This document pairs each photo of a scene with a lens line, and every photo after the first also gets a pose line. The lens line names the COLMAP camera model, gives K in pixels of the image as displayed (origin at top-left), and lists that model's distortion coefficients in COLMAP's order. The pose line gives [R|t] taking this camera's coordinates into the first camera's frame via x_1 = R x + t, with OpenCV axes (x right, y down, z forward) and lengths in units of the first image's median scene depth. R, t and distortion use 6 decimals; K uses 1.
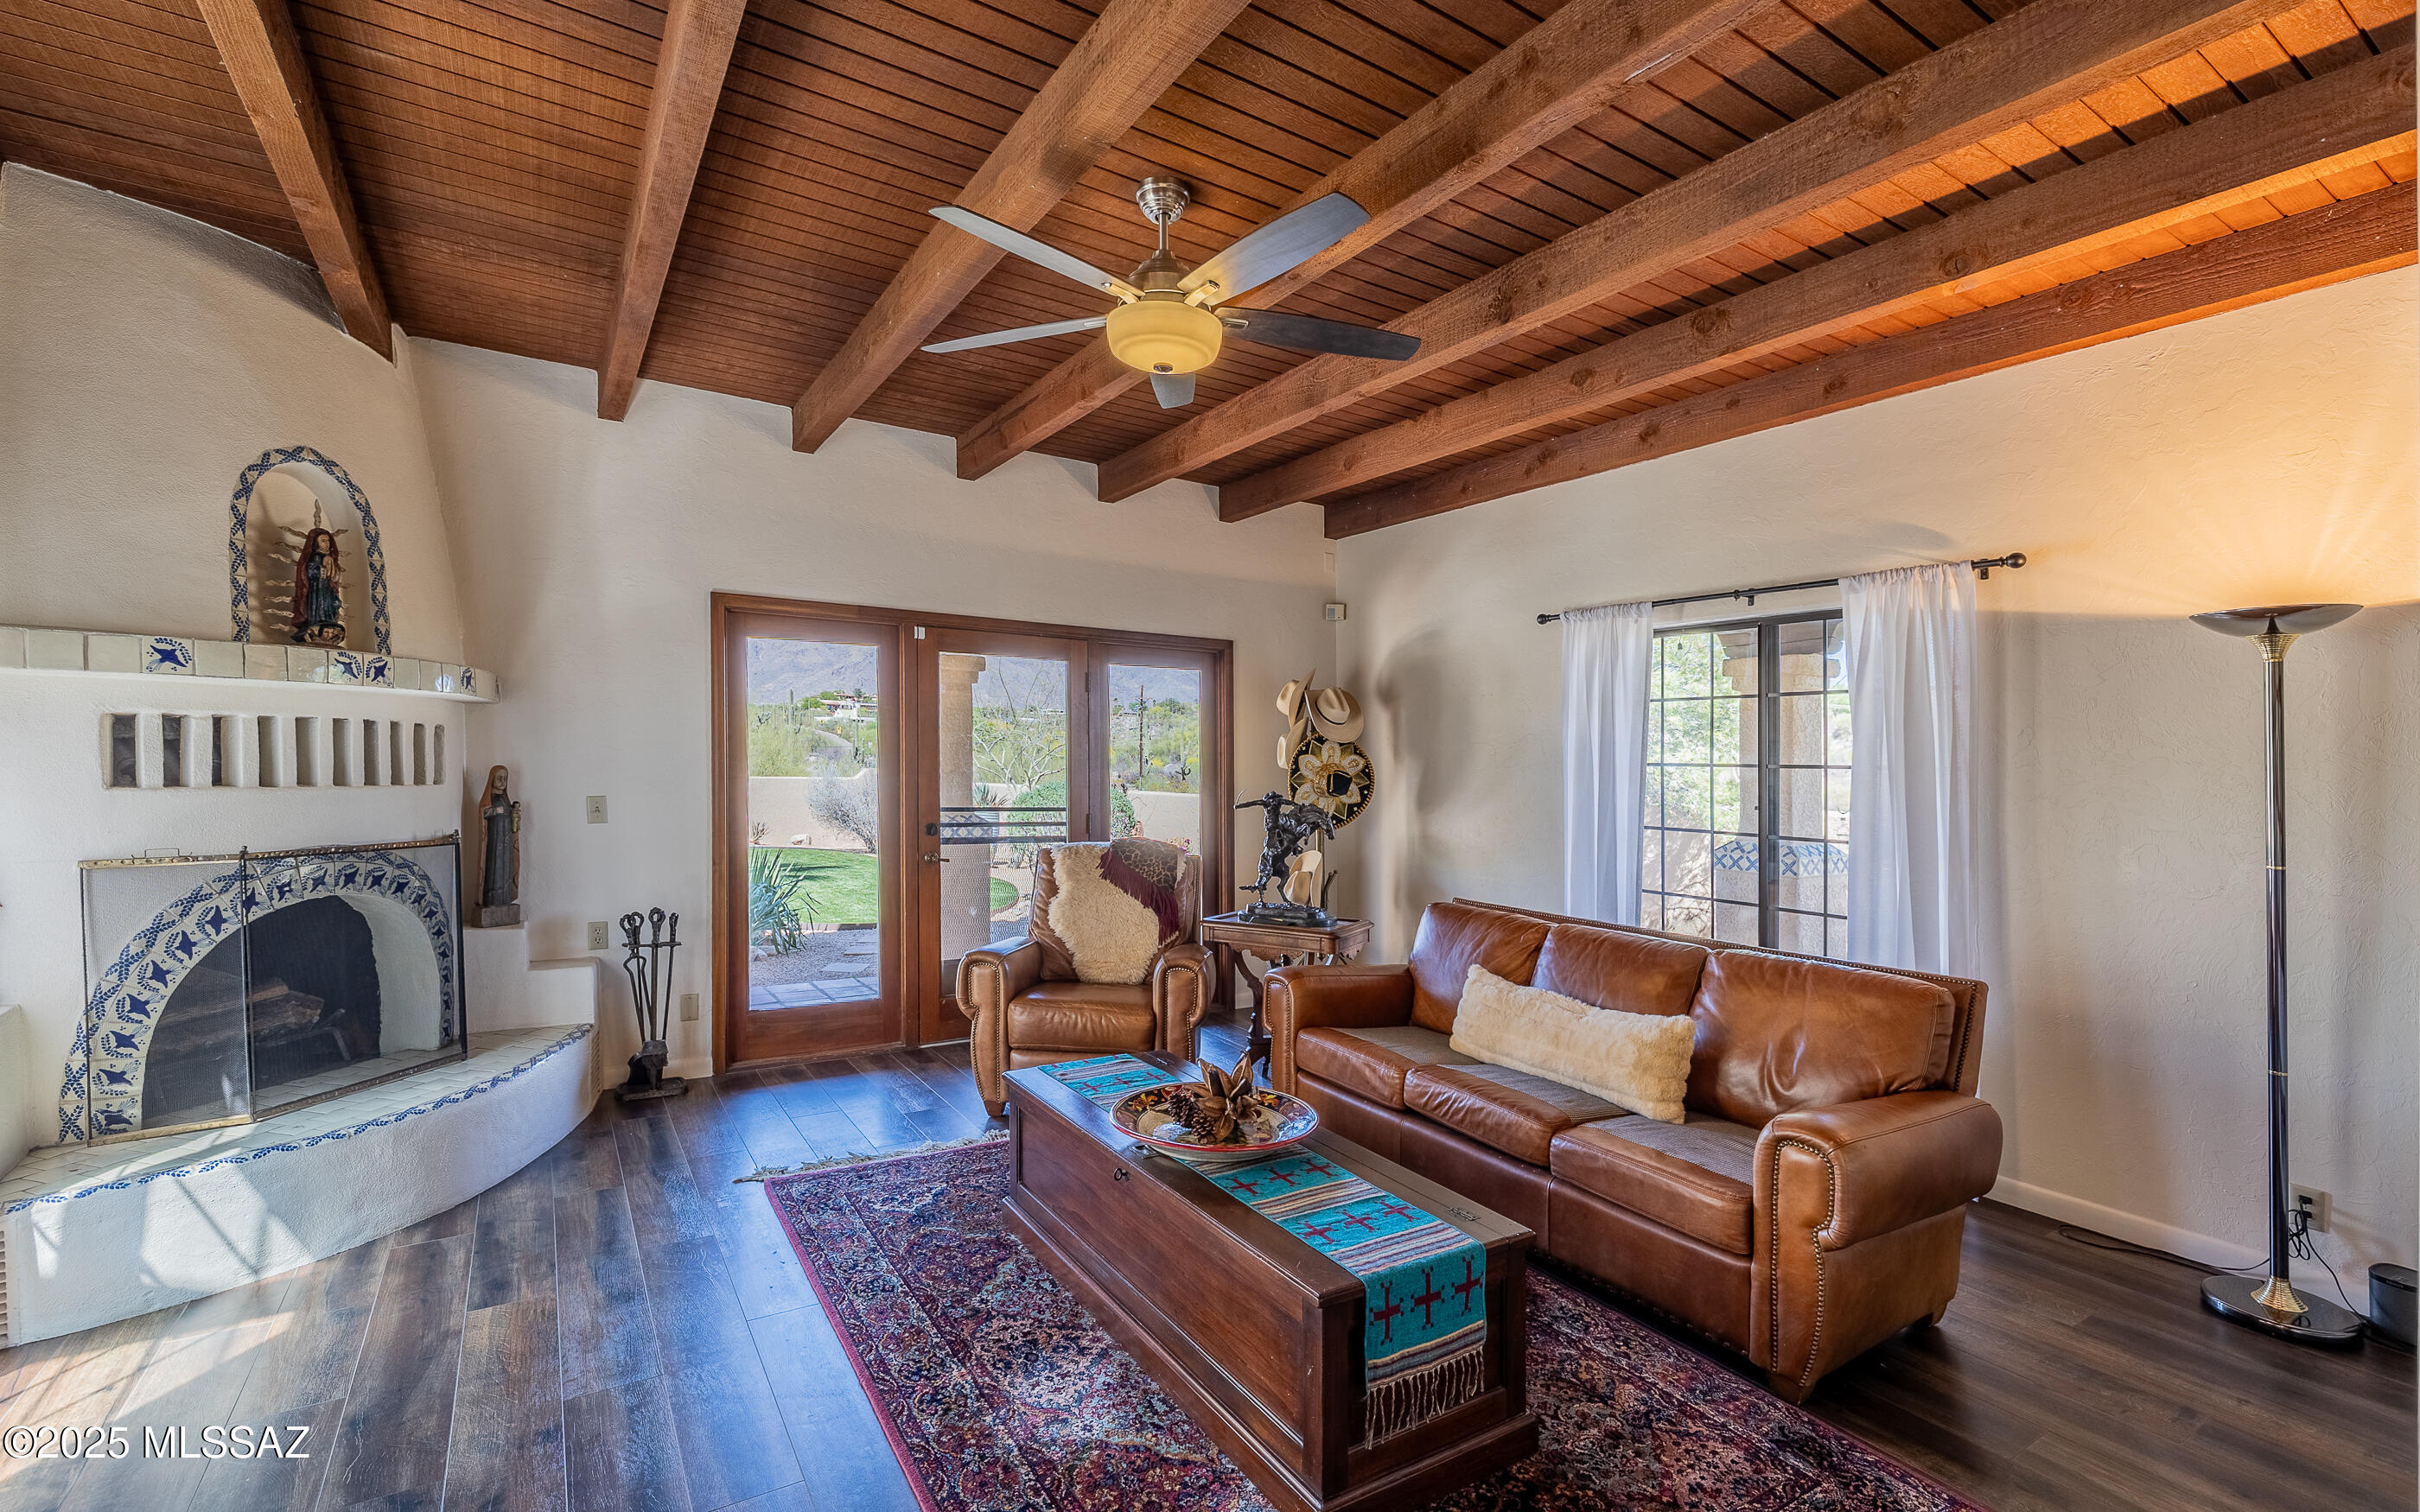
lens RADIAL K [[1039.6, 0, 1196.9], [0, 1039.6, 764.5], [0, 0, 1]] dist [-0.007251, 0.000910]
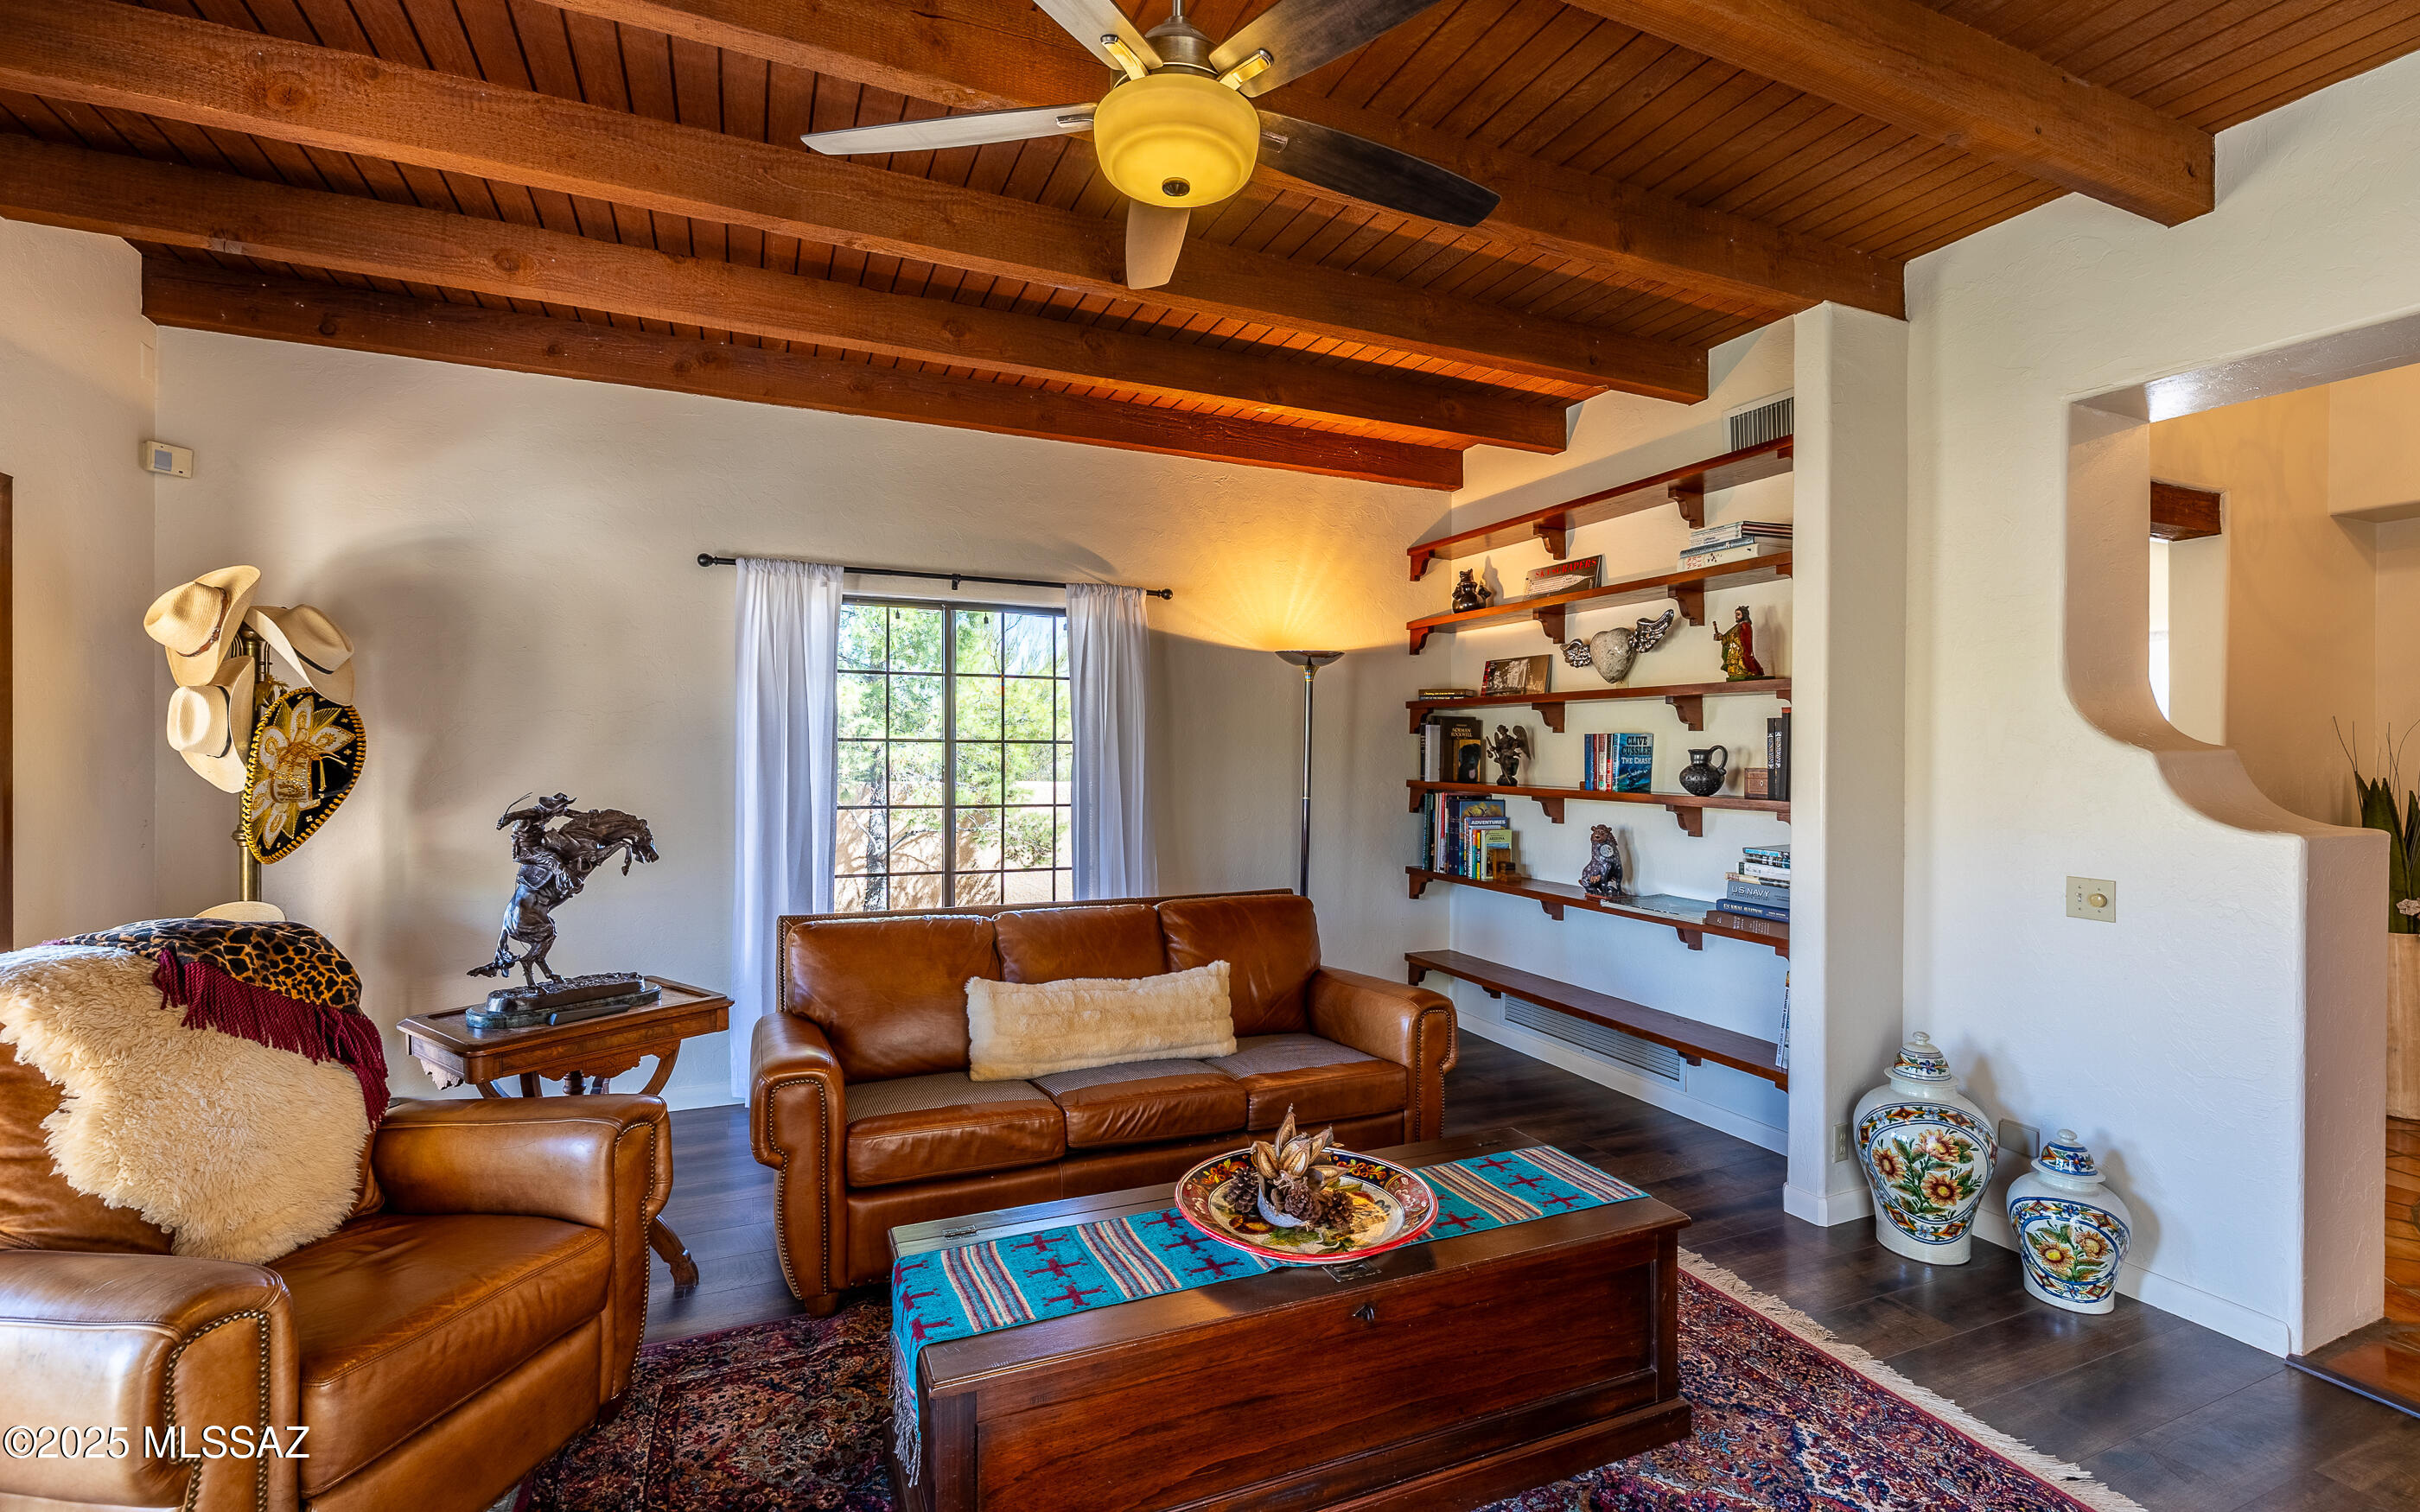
lens RADIAL K [[1039.6, 0, 1193.6], [0, 1039.6, 743.9], [0, 0, 1]] dist [-0.007251, 0.000910]
pose [[0.160834, -0.014314, 0.986878, -0.436887], [-0.002575, 0.999885, 0.014923, -0.011465], [-0.986978, -0.004941, 0.160779, 0.540247]]
